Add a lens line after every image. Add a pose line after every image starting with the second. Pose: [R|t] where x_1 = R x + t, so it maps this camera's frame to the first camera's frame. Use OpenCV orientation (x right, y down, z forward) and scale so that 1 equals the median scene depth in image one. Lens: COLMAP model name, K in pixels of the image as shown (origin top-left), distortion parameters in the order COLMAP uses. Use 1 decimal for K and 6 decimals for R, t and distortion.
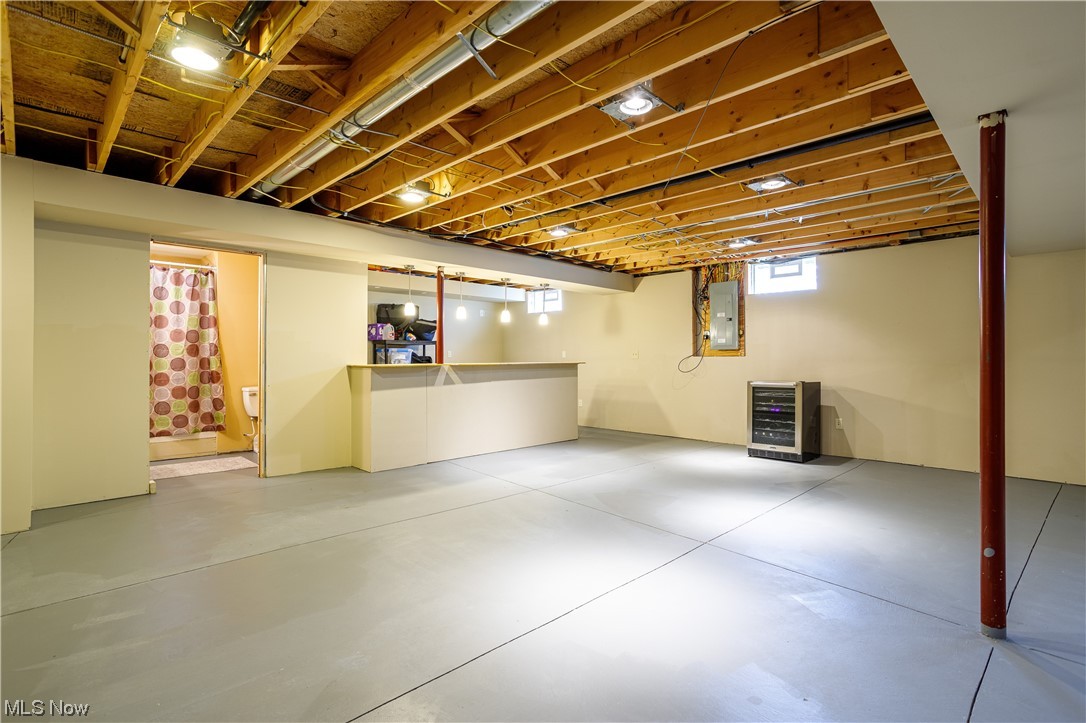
lens RADIAL K [[525.8, 0, 547.6], [0, 525.8, 357.5], [0, 0, 1]] dist [-0.031448, 0.010833]
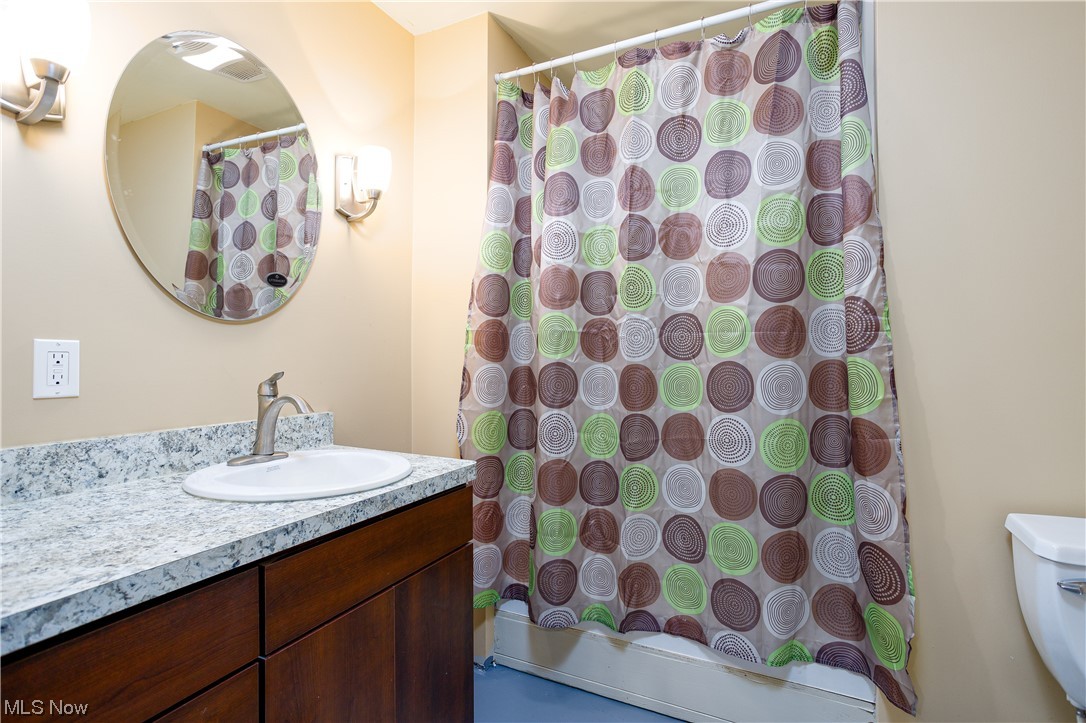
lens RADIAL K [[525.8, 0, 546.0], [0, 525.8, 350.3], [0, 0, 1]] dist [-0.031448, 0.010833]
pose [[0.347753, -0.003818, -0.937578, -0.486527], [0.006585, 0.999977, -0.001630, -0.005057], [0.937563, -0.005607, 0.347770, 0.806846]]
